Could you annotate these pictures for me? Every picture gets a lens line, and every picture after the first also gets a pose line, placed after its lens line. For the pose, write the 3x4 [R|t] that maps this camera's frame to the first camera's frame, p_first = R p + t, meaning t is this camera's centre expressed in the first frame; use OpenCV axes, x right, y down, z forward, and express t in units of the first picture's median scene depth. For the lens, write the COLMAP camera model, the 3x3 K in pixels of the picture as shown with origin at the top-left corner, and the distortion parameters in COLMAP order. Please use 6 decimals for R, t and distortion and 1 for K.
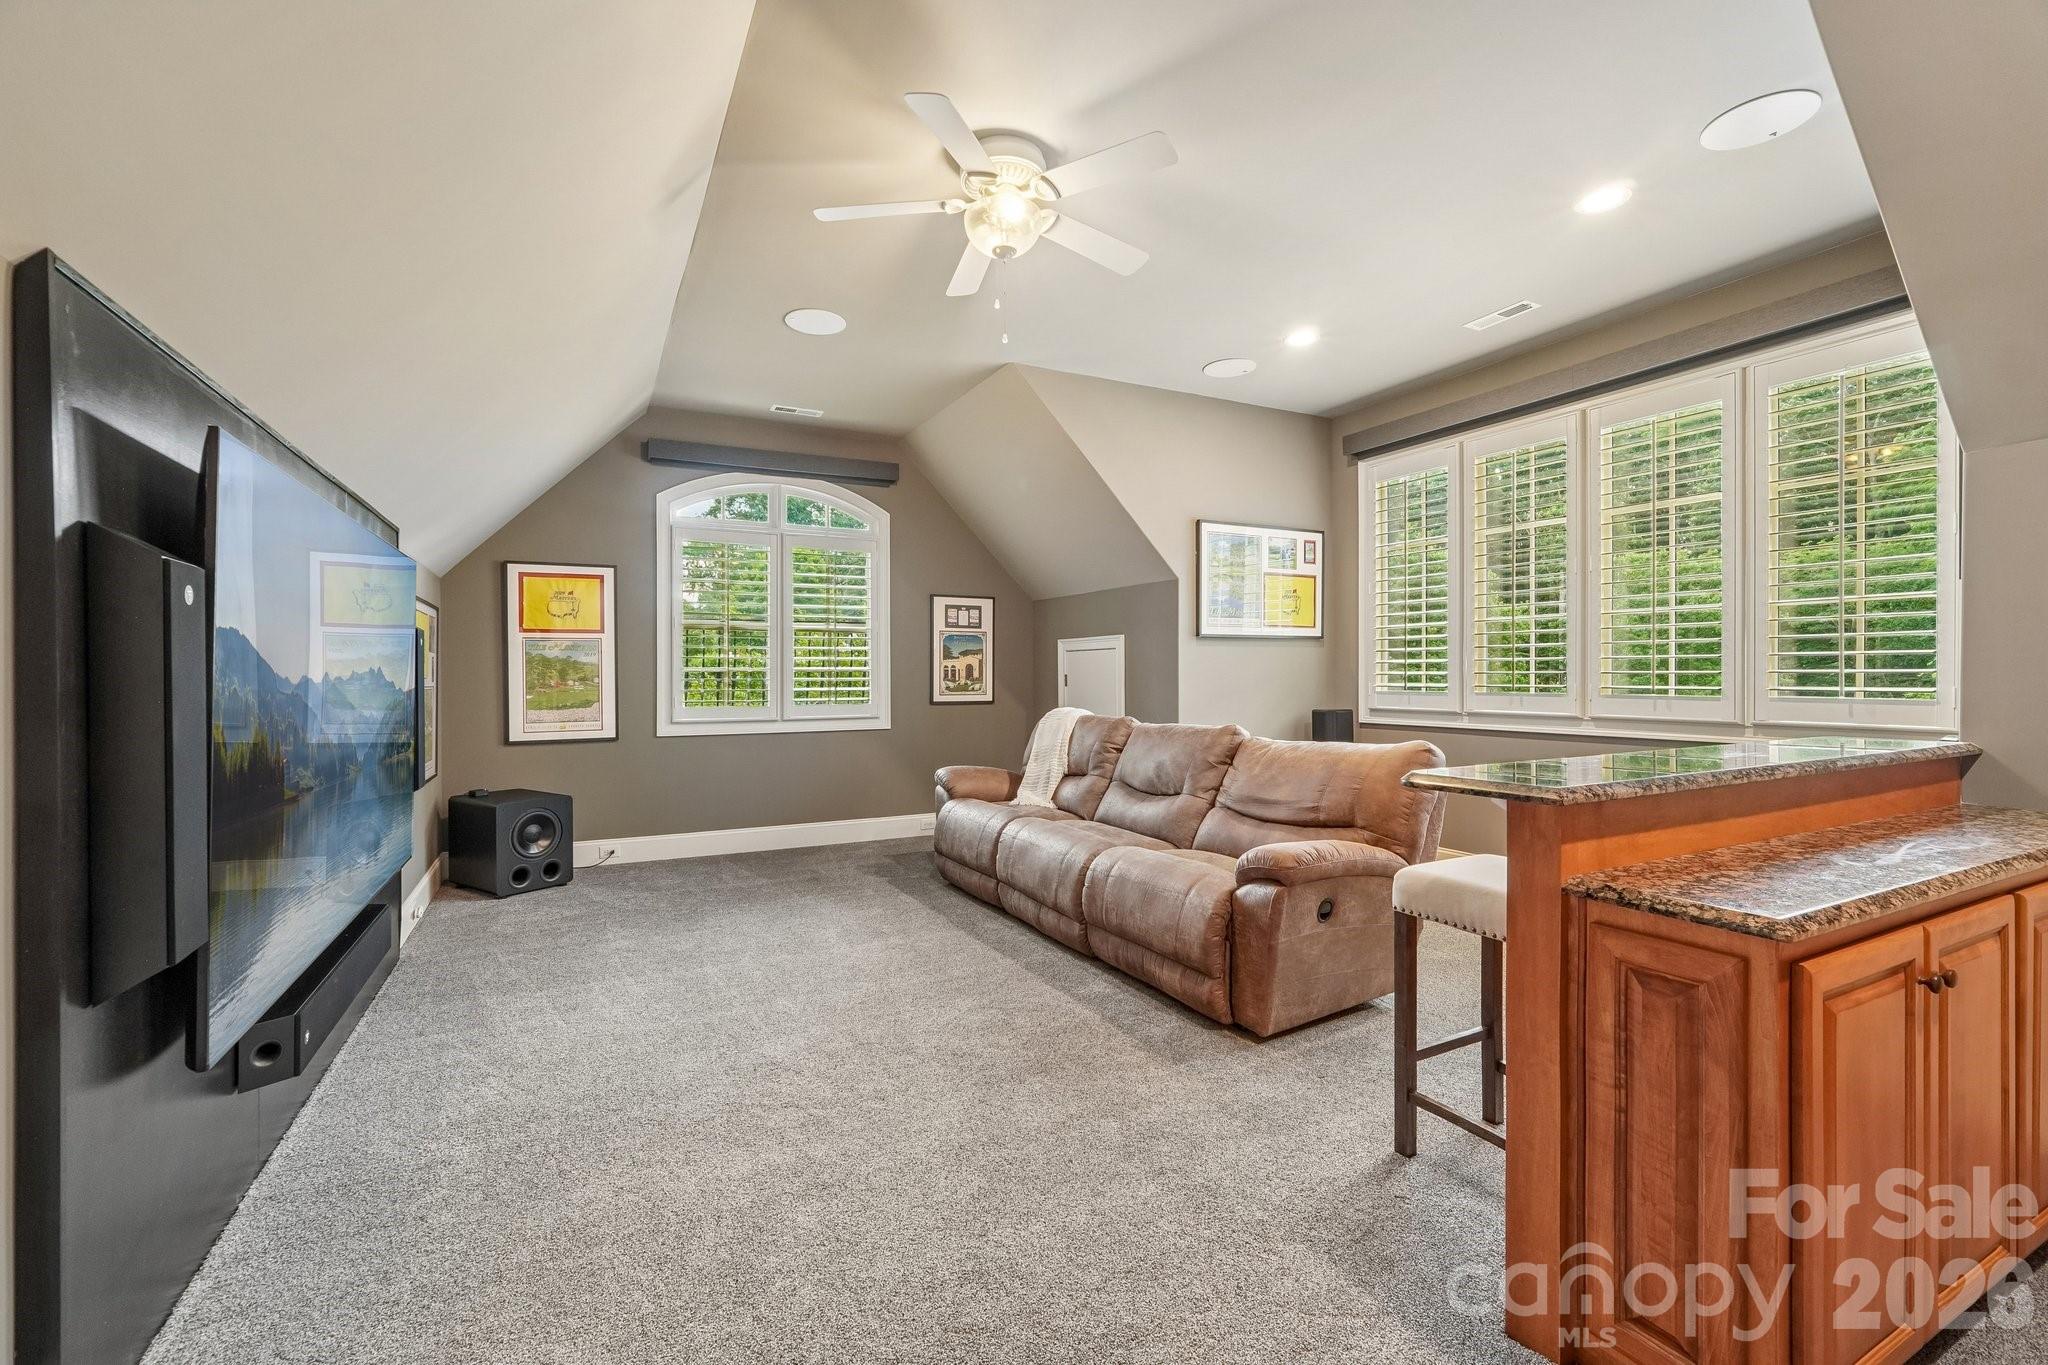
lens RADIAL K [[862.8, 0, 1027.2], [0, 862.8, 677.3], [0, 0, 1]] dist [-0.000228, 0.000023]
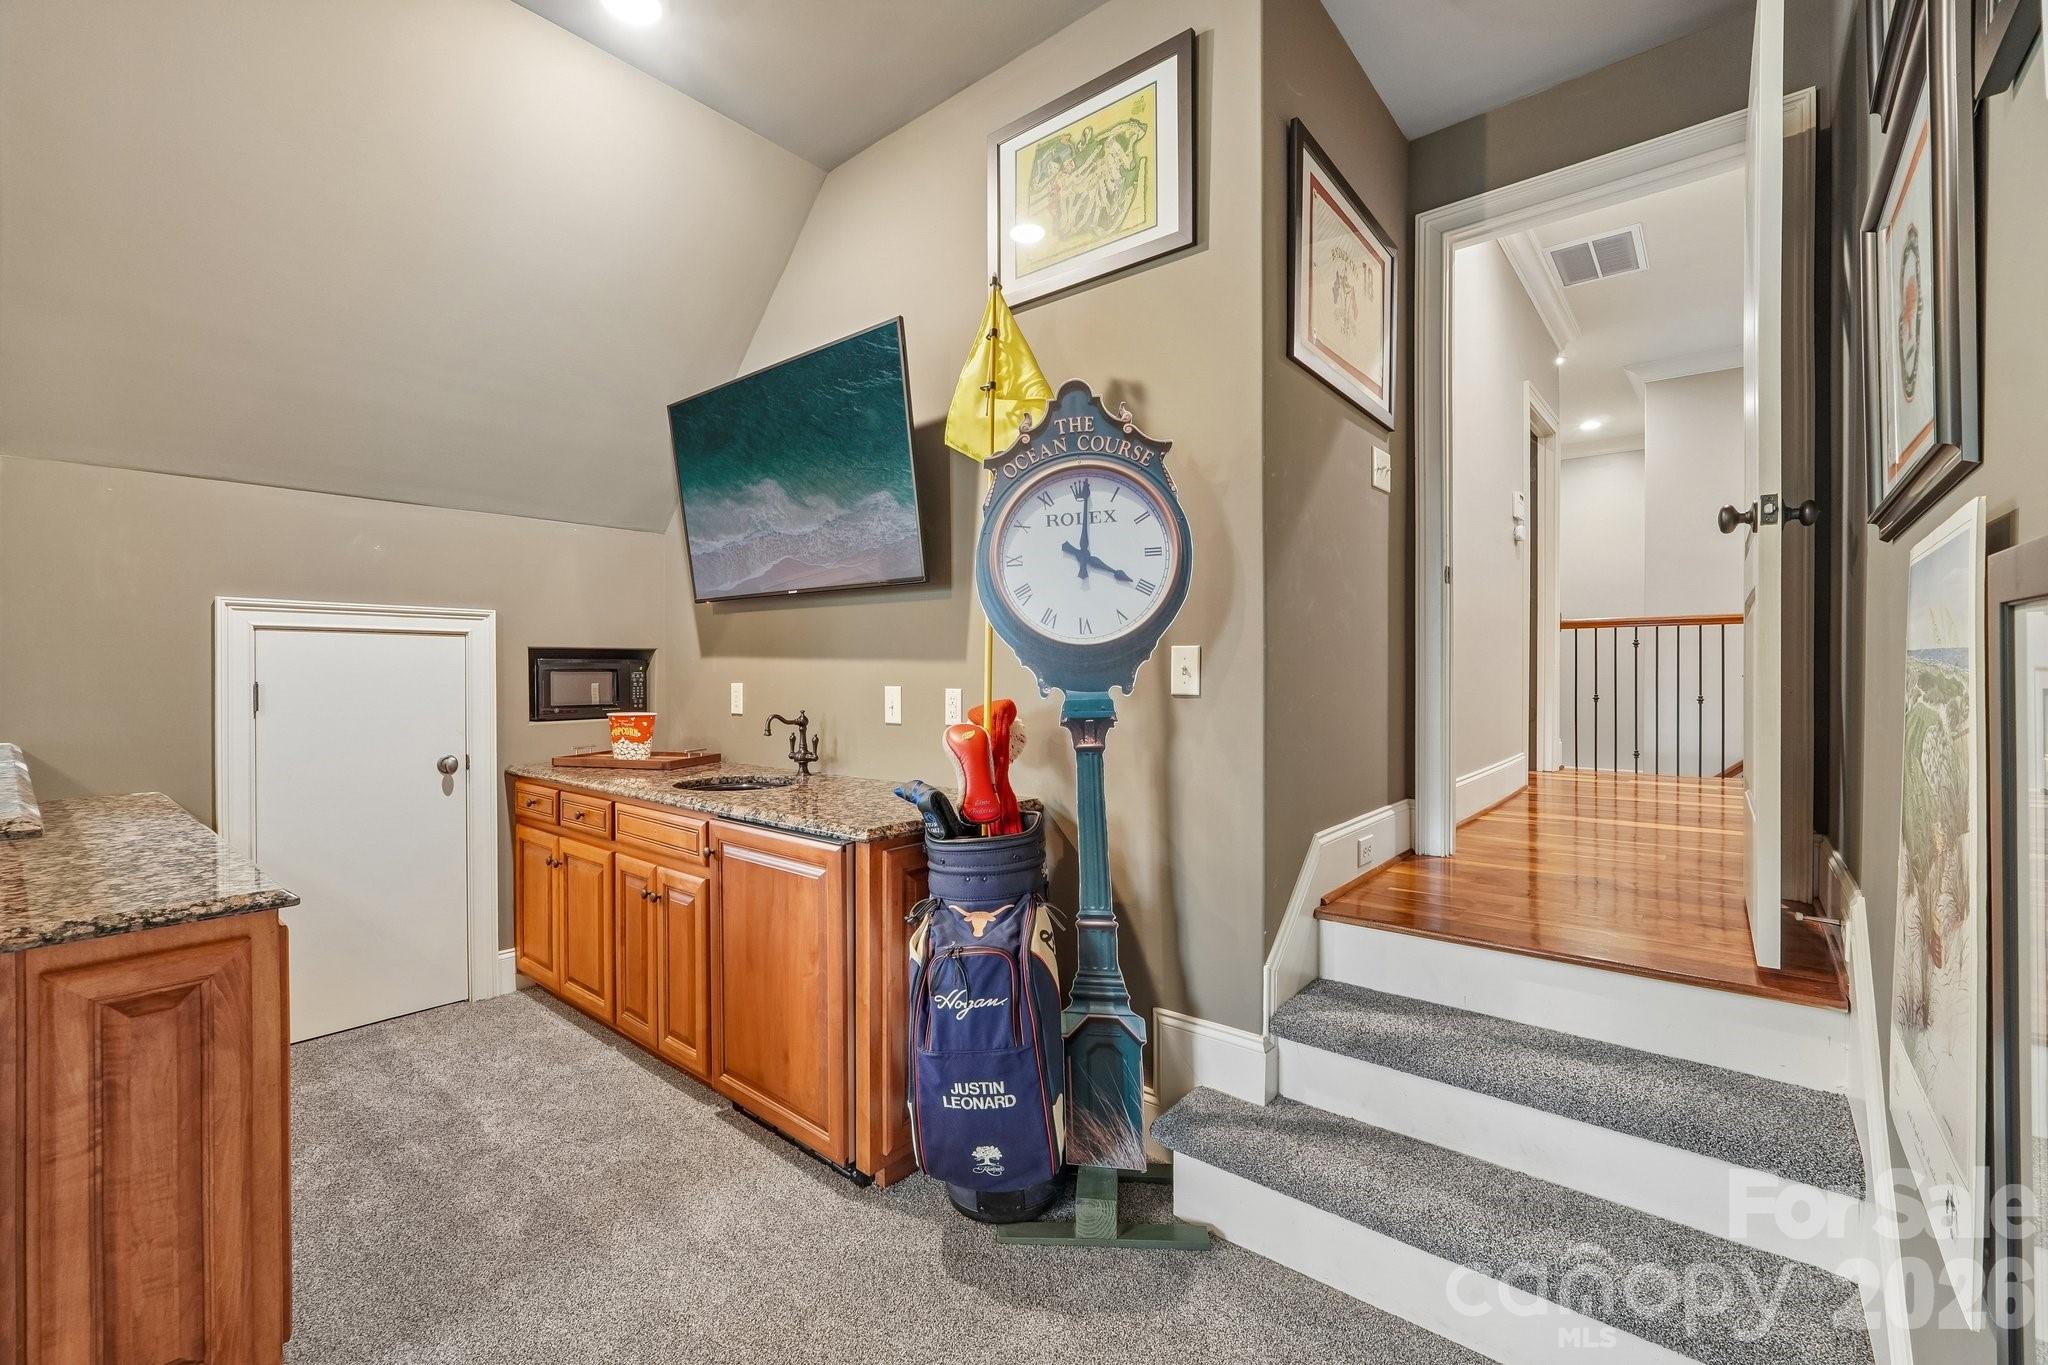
lens RADIAL K [[862.8, 0, 1022.3], [0, 862.8, 674.5], [0, 0, 1]] dist [-0.000228, 0.000023]
pose [[-0.390844, -0.004518, 0.920446, -0.497187], [0.004441, 0.999967, 0.006794, -0.002763], [-0.920446, 0.006743, -0.390811, 0.495987]]
